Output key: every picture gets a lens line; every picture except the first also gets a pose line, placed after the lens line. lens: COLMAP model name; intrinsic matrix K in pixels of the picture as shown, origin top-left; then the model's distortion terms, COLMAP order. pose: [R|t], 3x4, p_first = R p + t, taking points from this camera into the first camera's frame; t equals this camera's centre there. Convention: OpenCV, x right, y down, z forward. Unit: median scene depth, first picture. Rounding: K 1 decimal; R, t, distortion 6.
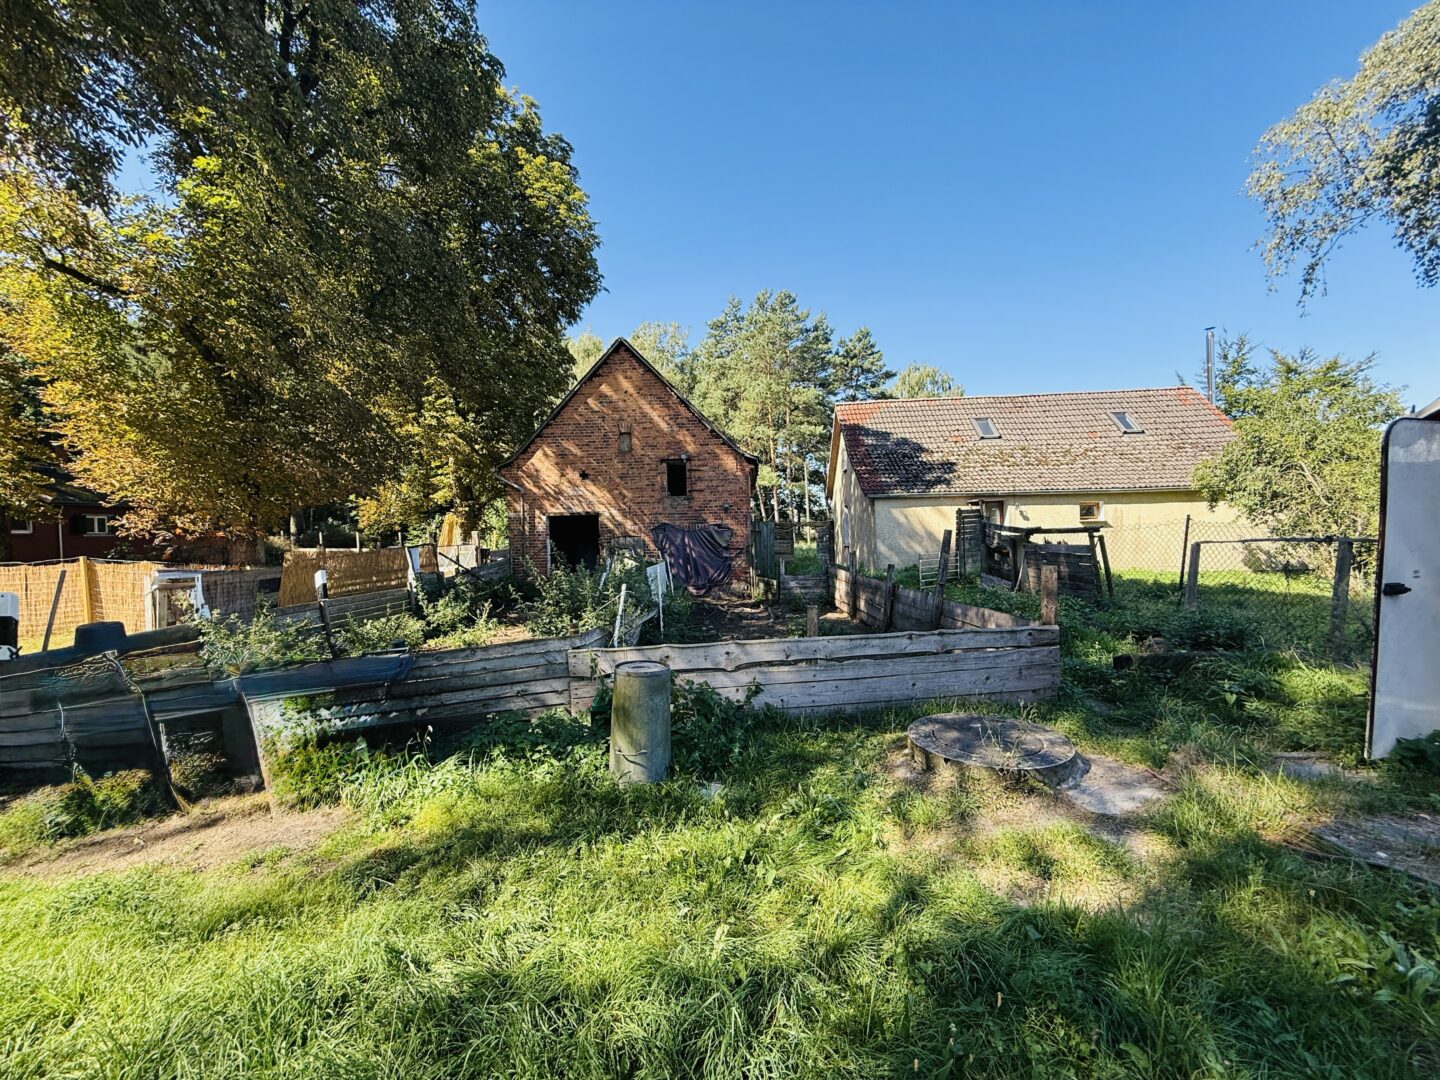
lens RADIAL K [[575.3, 0, 720.1], [0, 575.3, 530.6], [0, 0, 1]] dist [0.000313, 0.000267]
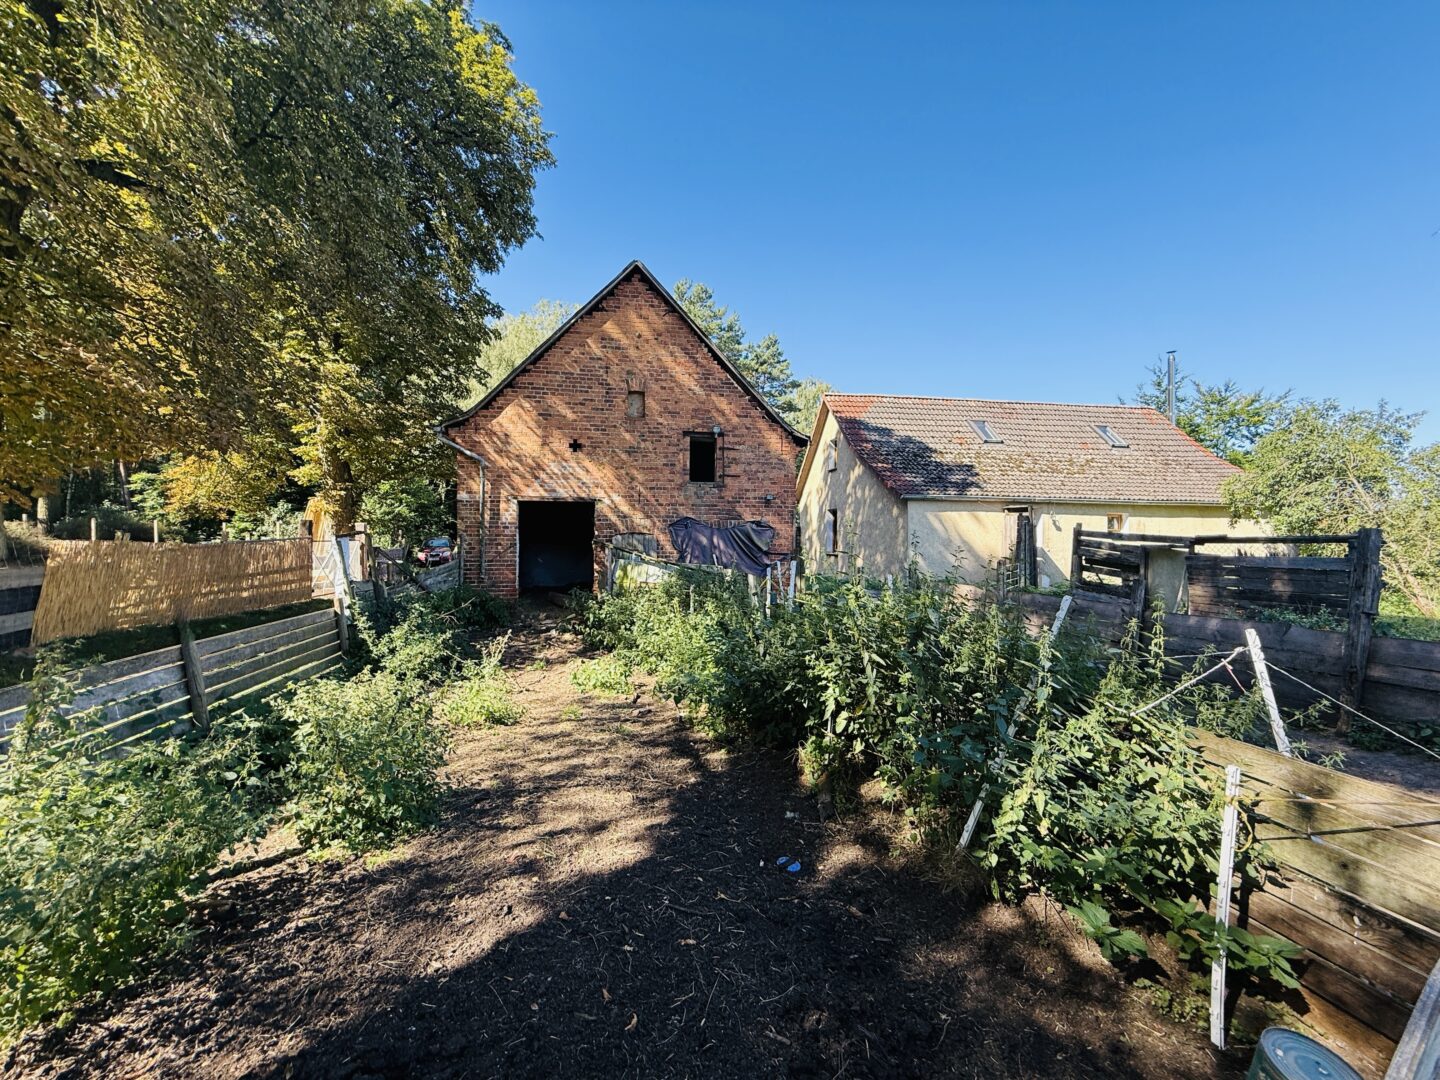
lens RADIAL K [[575.3, 0, 720.1], [0, 575.3, 530.6], [0, 0, 1]] dist [0.000313, 0.000267]
pose [[0.971338, 0.033849, 0.235281, -0.226604], [-0.030038, 0.999353, -0.019763, 0.017543], [-0.235798, 0.012129, 0.971726, 0.266530]]
